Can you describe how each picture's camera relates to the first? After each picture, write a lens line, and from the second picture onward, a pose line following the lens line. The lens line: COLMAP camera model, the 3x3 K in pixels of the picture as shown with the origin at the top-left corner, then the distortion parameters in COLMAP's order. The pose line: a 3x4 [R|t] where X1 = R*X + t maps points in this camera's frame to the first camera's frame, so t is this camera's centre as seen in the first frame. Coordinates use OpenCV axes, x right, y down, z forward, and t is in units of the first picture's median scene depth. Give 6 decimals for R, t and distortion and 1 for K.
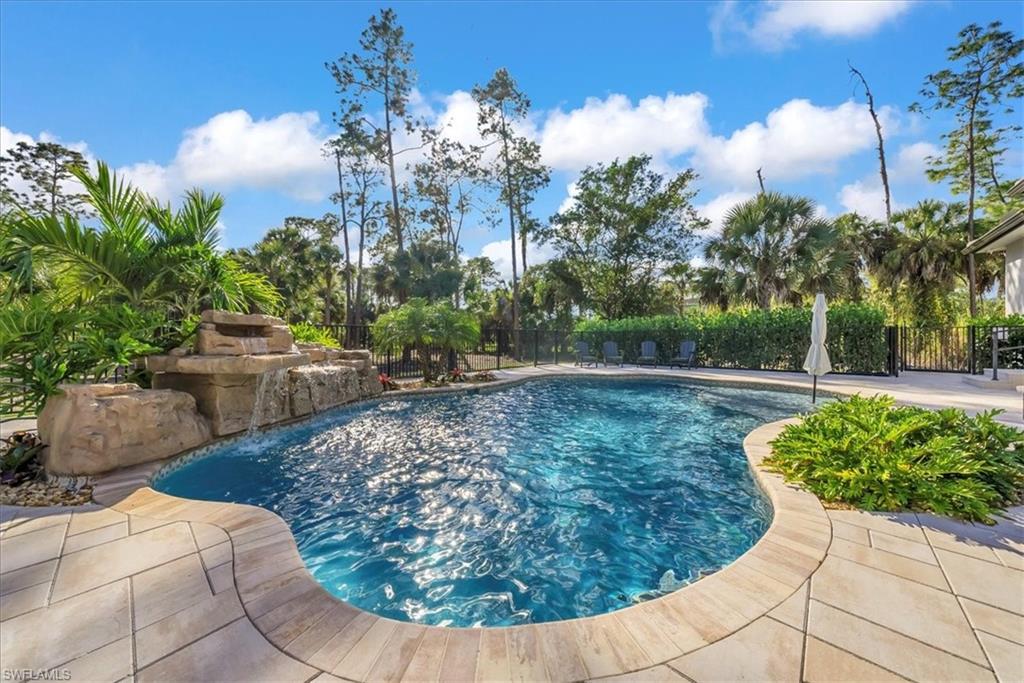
lens RADIAL K [[349.2, 0, 515.2], [0, 349.2, 338.2], [0, 0, 1]] dist [0.002473, 0.000133]
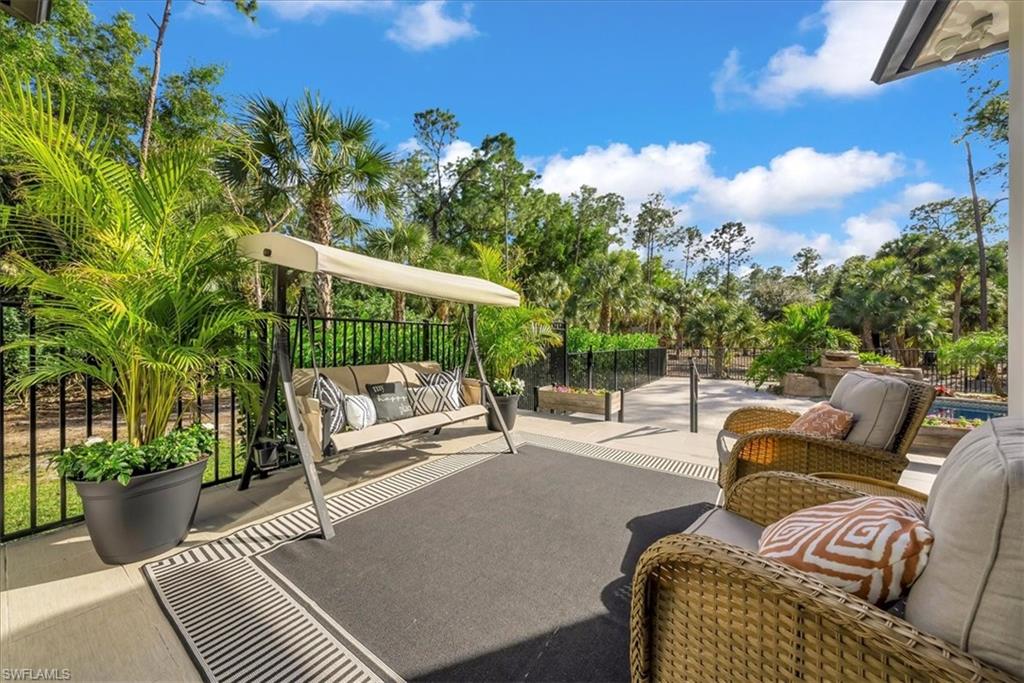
lens RADIAL K [[349.2, 0, 514.3], [0, 349.2, 339.5], [0, 0, 1]] dist [0.002473, 0.000133]
pose [[0.123146, -0.000059, -0.992389, 0.227387], [0.000498, 1.000000, 0.000003, -0.024299], [0.992388, -0.000494, 0.123146, -0.255896]]
